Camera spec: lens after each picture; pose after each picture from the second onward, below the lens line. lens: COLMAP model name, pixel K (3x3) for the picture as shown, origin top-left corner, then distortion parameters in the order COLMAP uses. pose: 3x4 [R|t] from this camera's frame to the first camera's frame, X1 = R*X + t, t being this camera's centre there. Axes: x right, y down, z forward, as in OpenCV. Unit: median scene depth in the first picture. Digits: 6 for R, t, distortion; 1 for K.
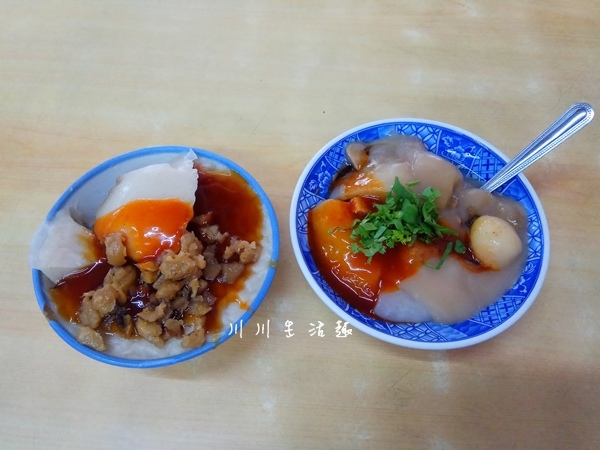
lens RADIAL K [[439.8, 0, 301.4], [0, 439.8, 226.2], [0, 0, 1]] dist [0.005430, -0.006630]
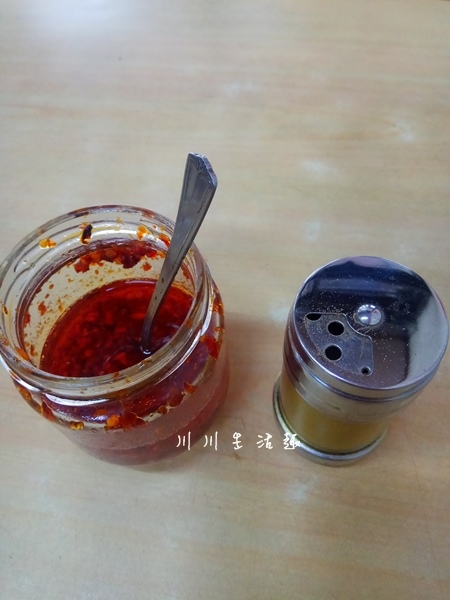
lens RADIAL K [[439.8, 0, 223.9], [0, 439.8, 299.8], [0, 0, 1]] dist [0.005430, -0.006630]
pose [[0.995273, 0.034146, -0.090911, 0.172175], [-0.039698, 0.997410, -0.059981, -0.170740], [0.088628, 0.063307, 0.994051, 0.293667]]
